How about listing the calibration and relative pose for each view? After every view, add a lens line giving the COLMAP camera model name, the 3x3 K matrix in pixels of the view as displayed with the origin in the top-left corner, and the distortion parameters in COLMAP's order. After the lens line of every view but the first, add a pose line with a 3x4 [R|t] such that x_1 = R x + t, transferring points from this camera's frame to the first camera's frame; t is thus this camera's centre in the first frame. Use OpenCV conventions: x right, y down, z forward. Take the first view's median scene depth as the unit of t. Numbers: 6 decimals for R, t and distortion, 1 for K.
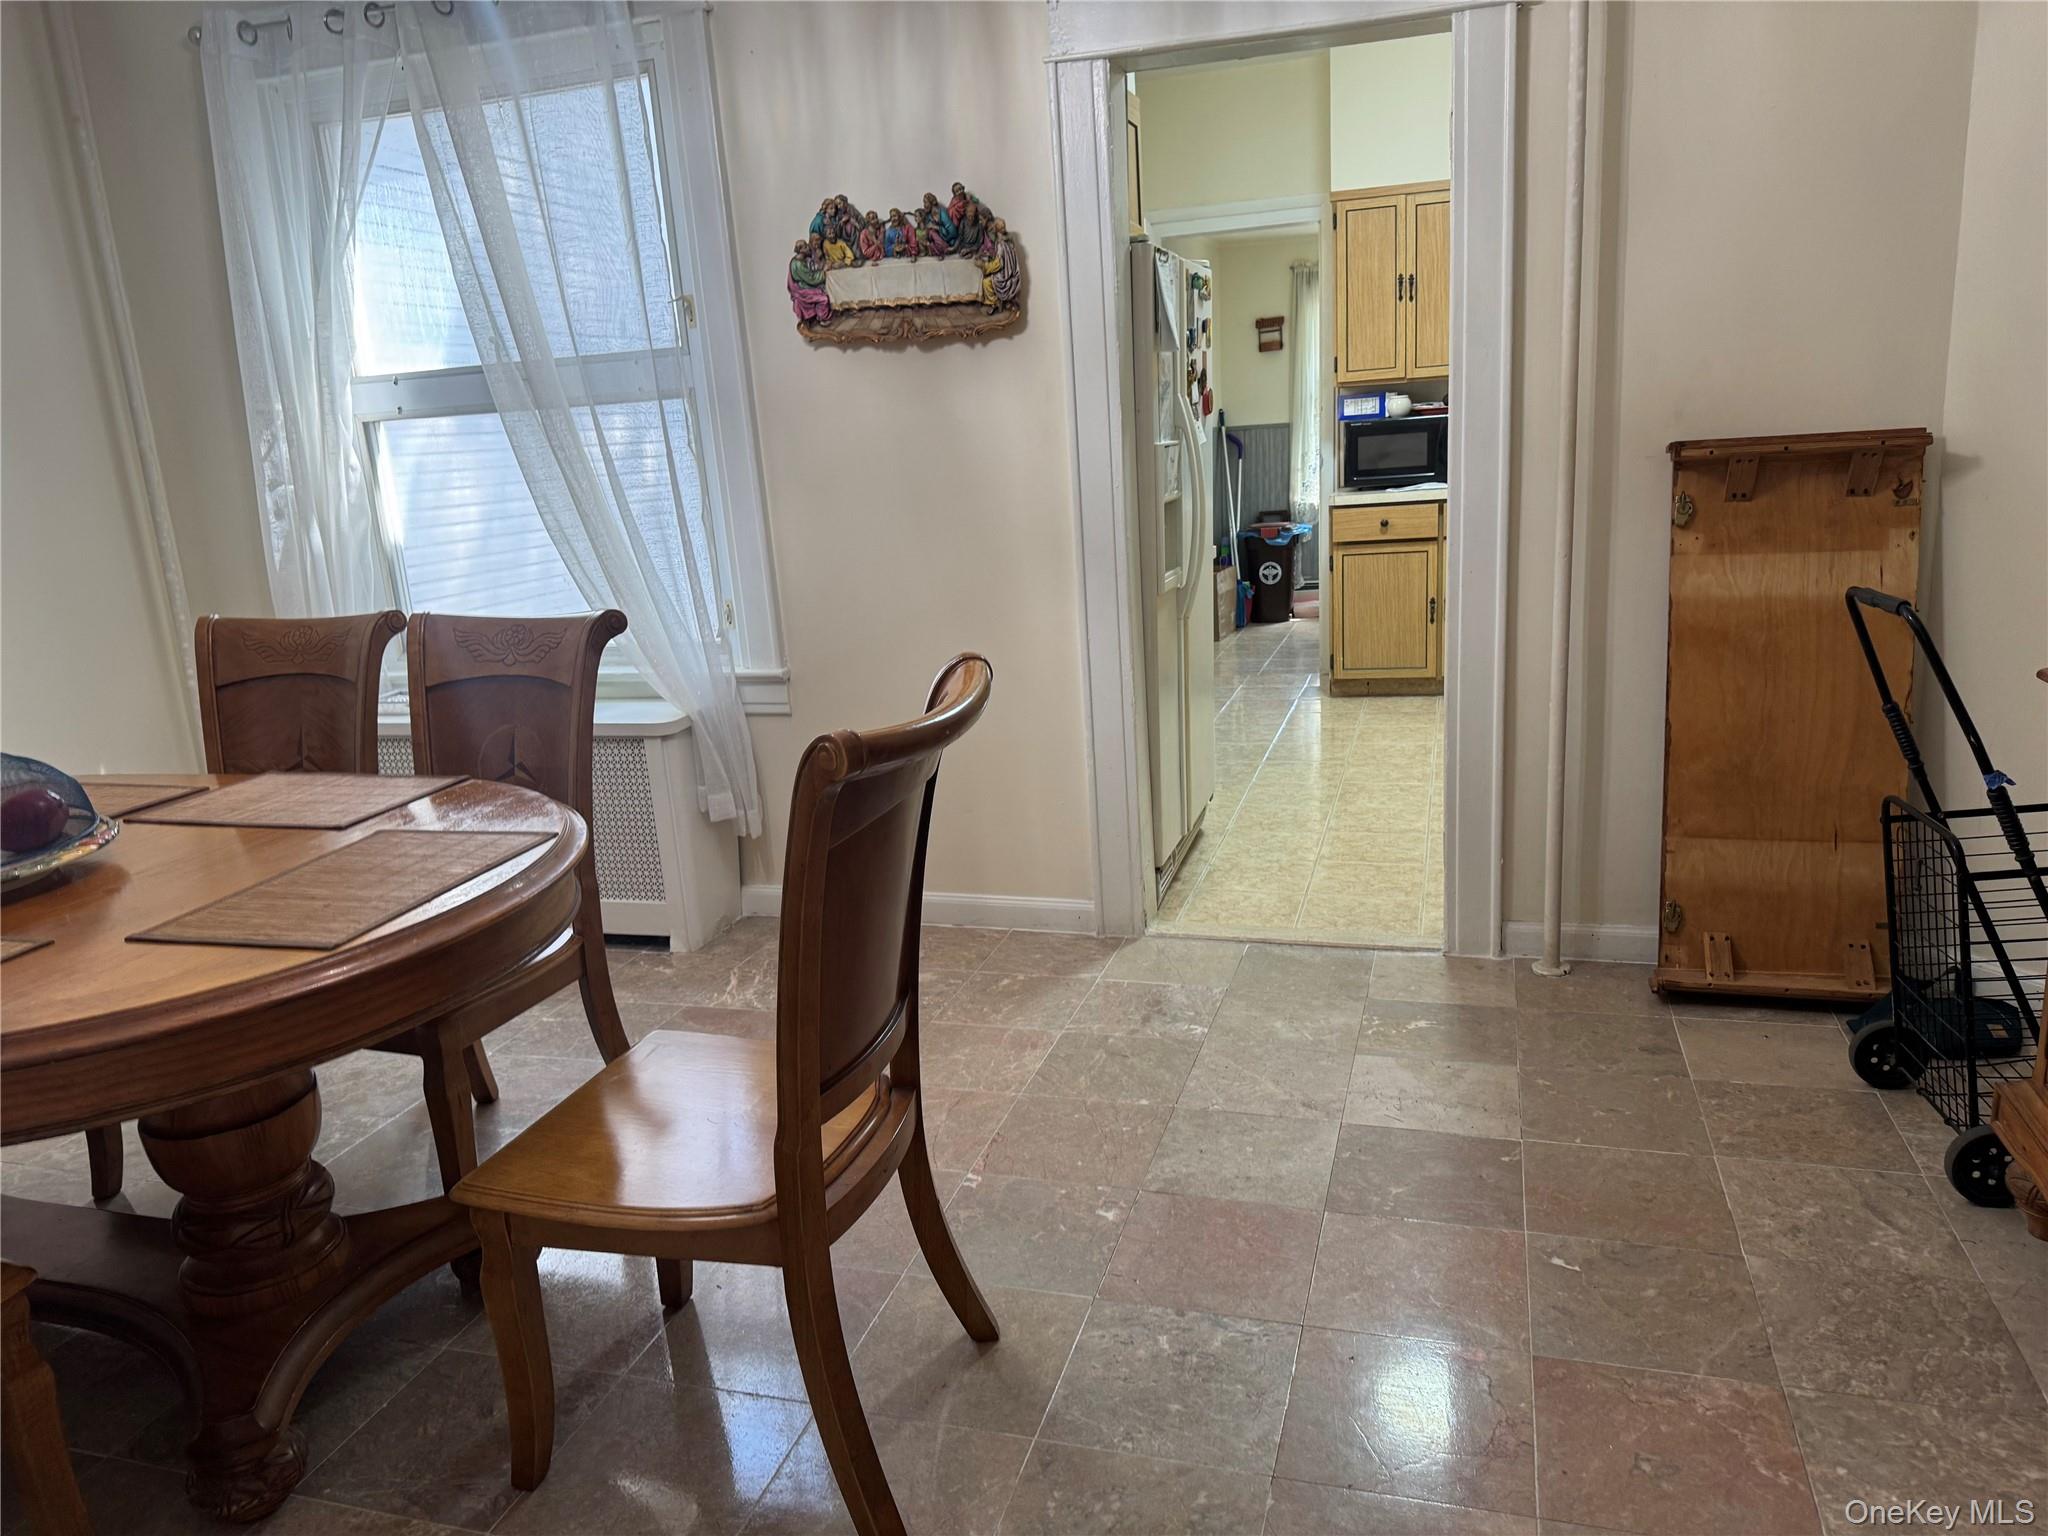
lens RADIAL K [[1434.6, 0, 1009.2], [0, 1434.6, 770.7], [0, 0, 1]] dist [0.070909, -0.079119]
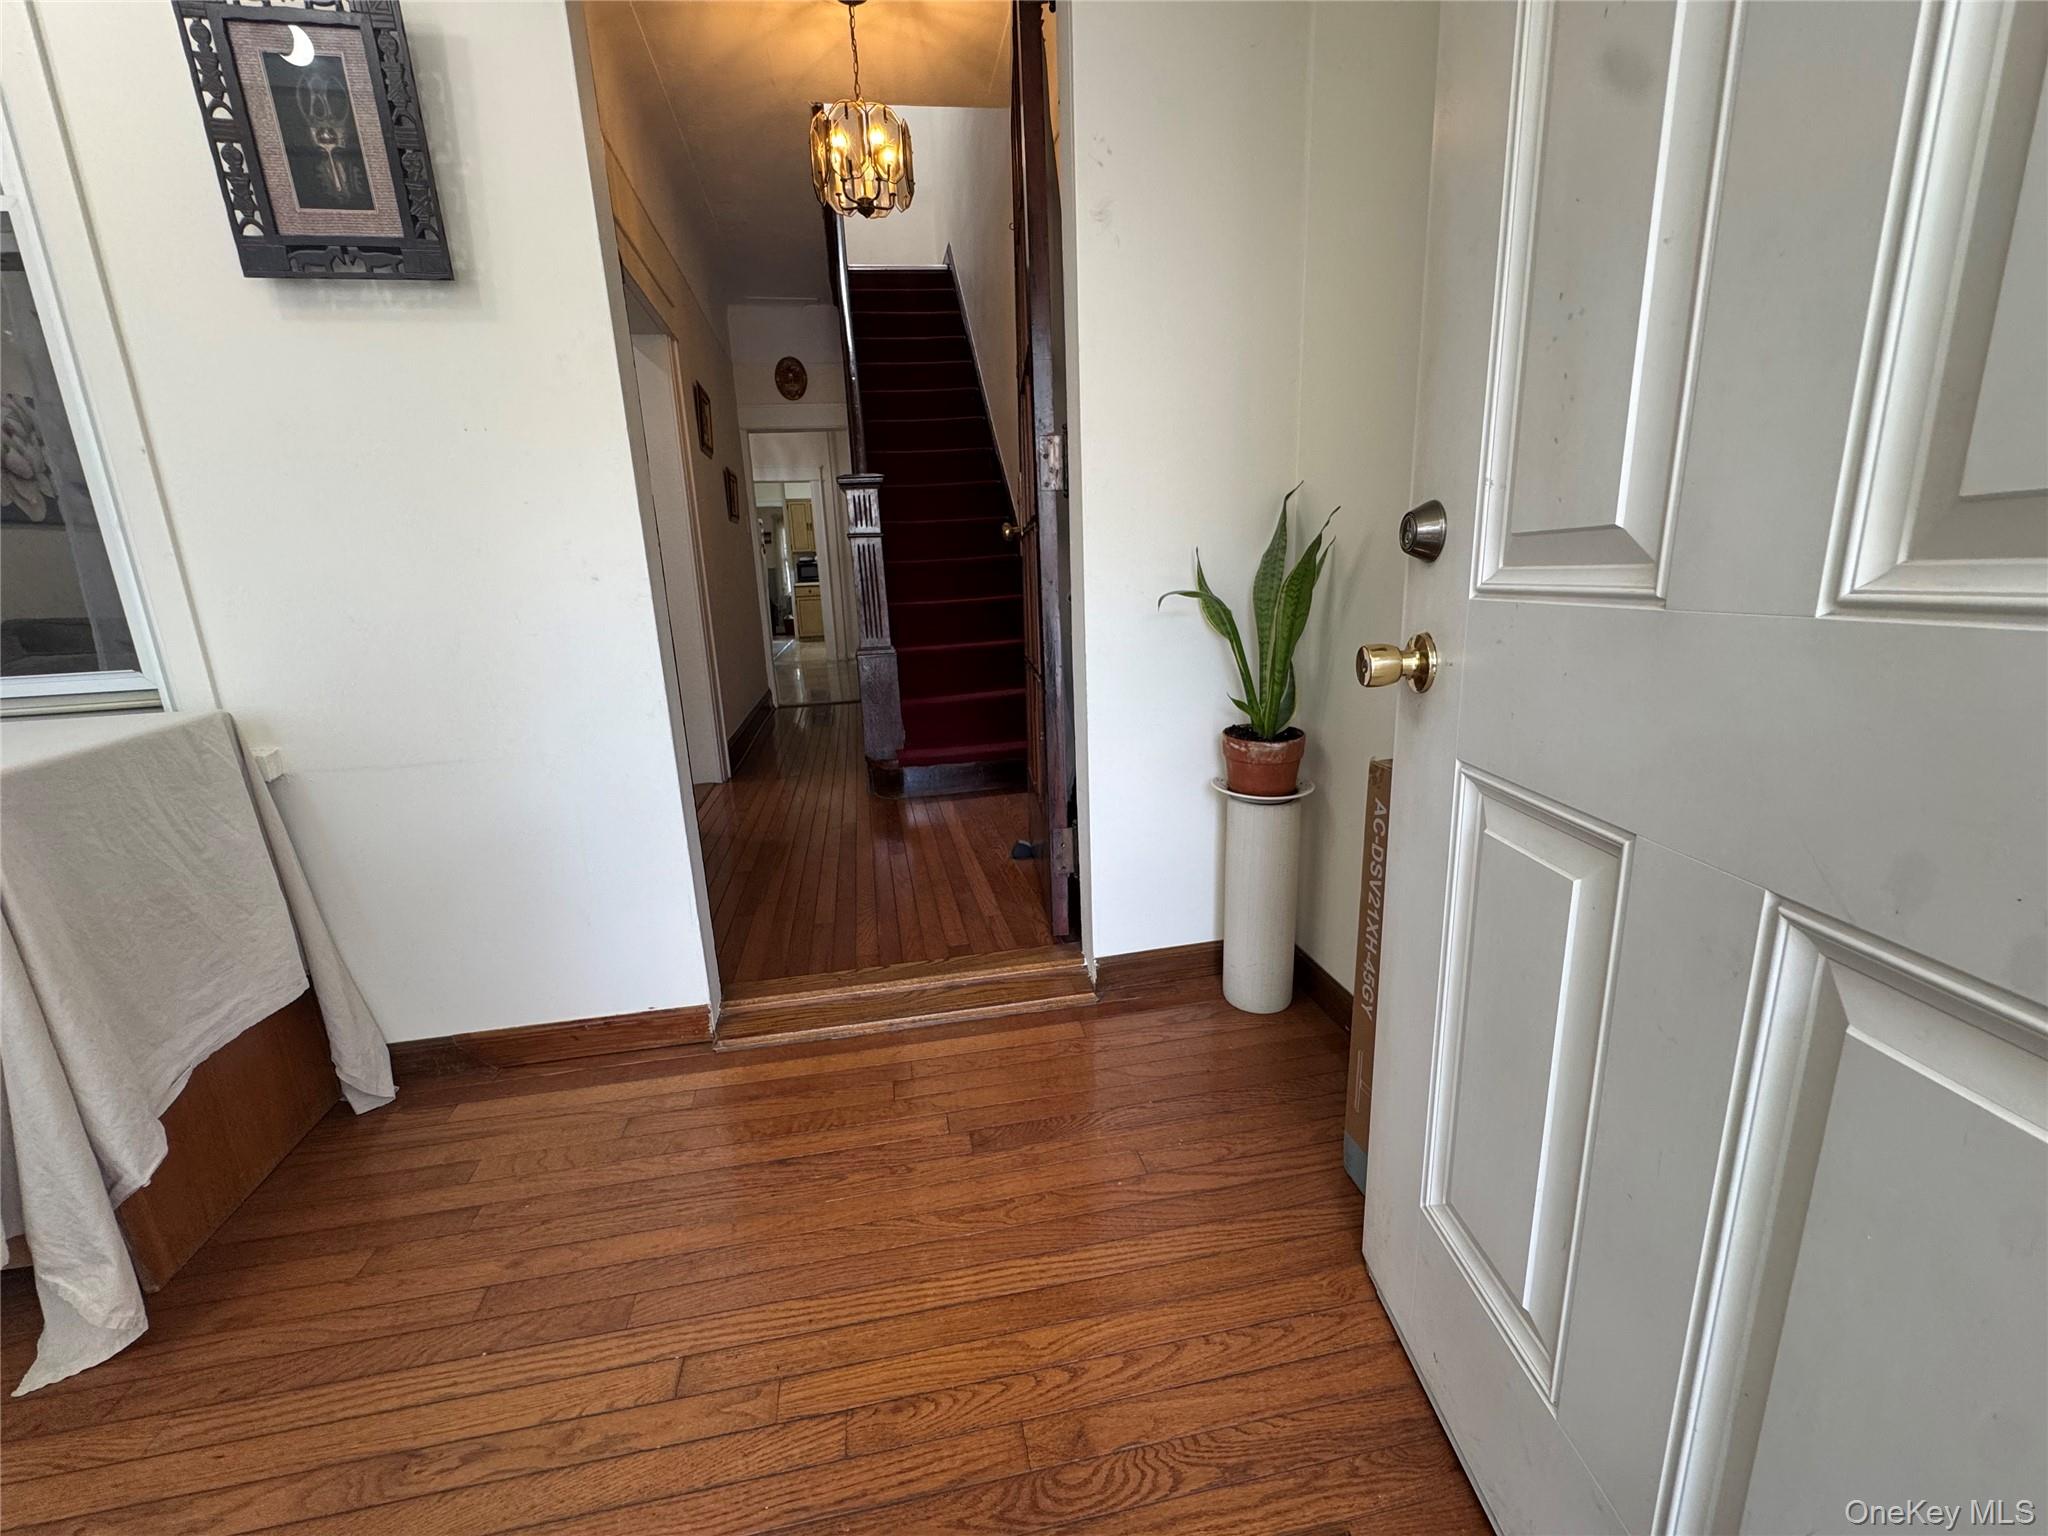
lens RADIAL K [[820.1, 0, 1021.4], [0, 820.1, 777.5], [0, 0, 1]] dist [0.000537, 0.000530]
pose [[0.886652, -0.084854, 0.454585, -0.442018], [0.093095, 0.995648, 0.004271, 0.604894], [-0.452969, 0.038533, 0.890693, -1.903723]]
